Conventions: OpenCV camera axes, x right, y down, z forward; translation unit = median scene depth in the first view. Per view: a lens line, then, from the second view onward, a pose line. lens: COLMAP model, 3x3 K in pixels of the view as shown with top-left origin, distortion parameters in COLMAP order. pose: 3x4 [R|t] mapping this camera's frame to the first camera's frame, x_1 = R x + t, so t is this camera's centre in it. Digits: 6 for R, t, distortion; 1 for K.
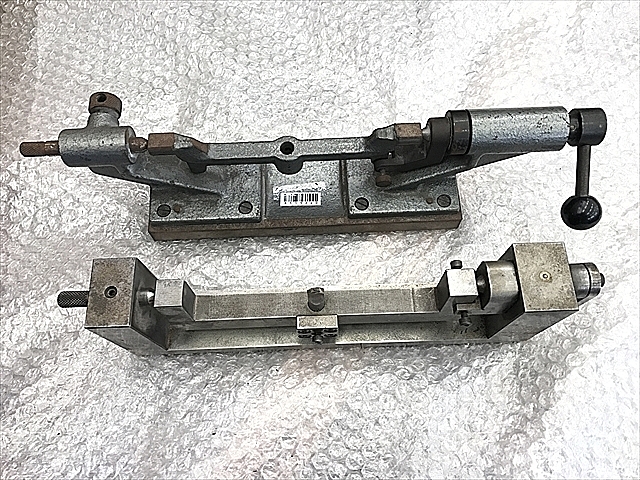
lens RADIAL K [[520.9, 0, 319.3], [0, 520.9, 242.7], [0, 0, 1]] dist [-0.002157, -0.017199]
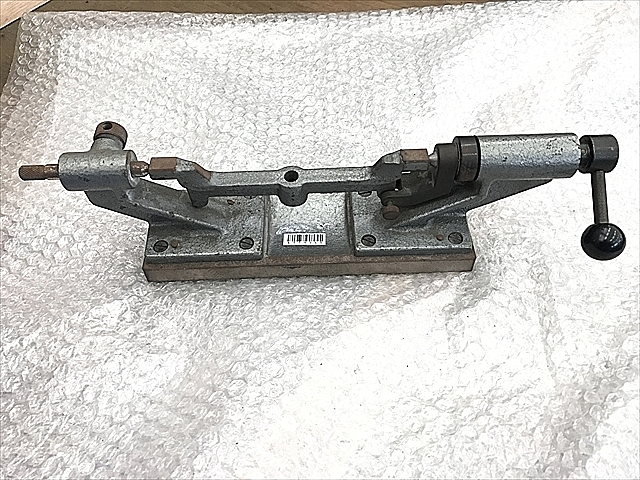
lens RADIAL K [[520.9, 0, 318.7], [0, 520.9, 237.7], [0, 0, 1]] dist [-0.002157, -0.017199]
pose [[0.999881, 0.006562, -0.013990, 0.003617], [-0.009781, 0.969673, -0.244212, 0.154130], [0.011963, 0.244319, 0.969621, 0.075839]]
